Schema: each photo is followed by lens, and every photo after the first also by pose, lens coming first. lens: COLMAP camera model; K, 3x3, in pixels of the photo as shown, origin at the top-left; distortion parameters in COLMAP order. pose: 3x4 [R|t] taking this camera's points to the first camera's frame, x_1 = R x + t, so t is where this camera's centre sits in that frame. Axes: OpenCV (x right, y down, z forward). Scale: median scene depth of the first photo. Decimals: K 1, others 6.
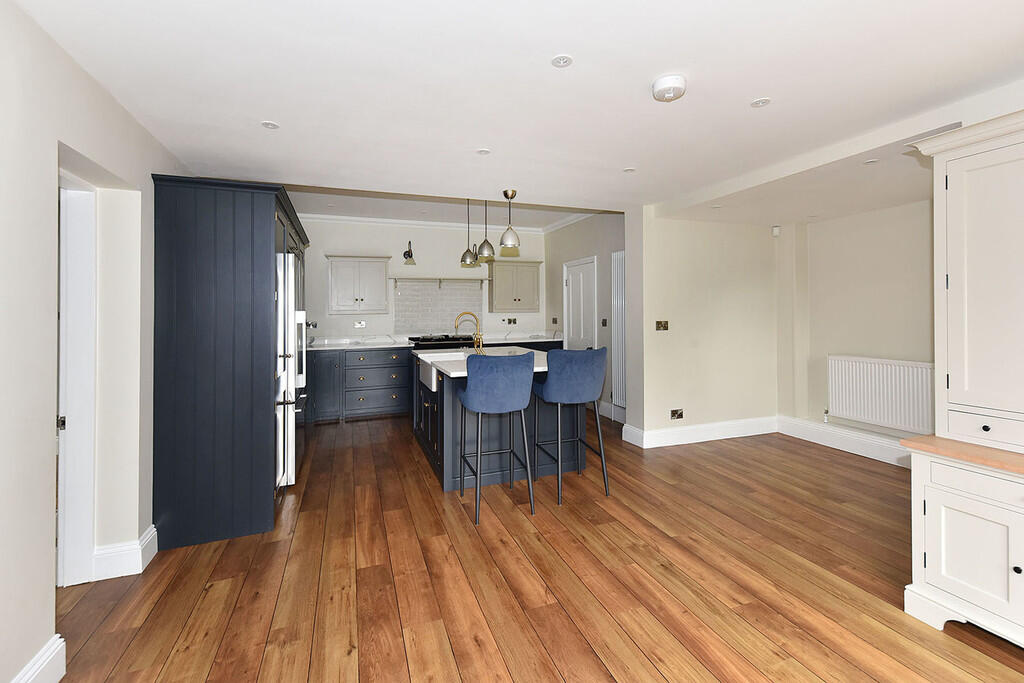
lens RADIAL K [[450.2, 0, 511.1], [0, 450.2, 303.3], [0, 0, 1]] dist [0.001206, -0.000034]
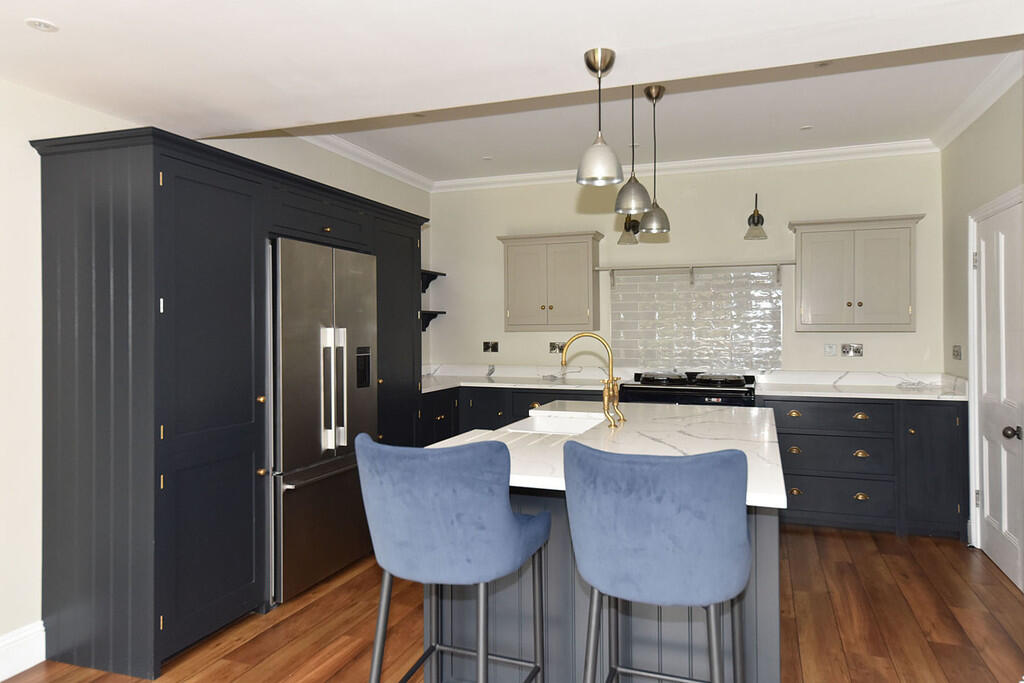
lens RADIAL K [[672.4, 0, 511.5], [0, 672.4, 313.8], [0, 0, 1]] dist [0.027744, -0.001930]
pose [[0.764135, -0.004348, -0.645041, 0.206531], [0.006884, 0.999975, 0.001414, -0.001076], [0.645019, -0.005521, 0.764146, 0.265590]]
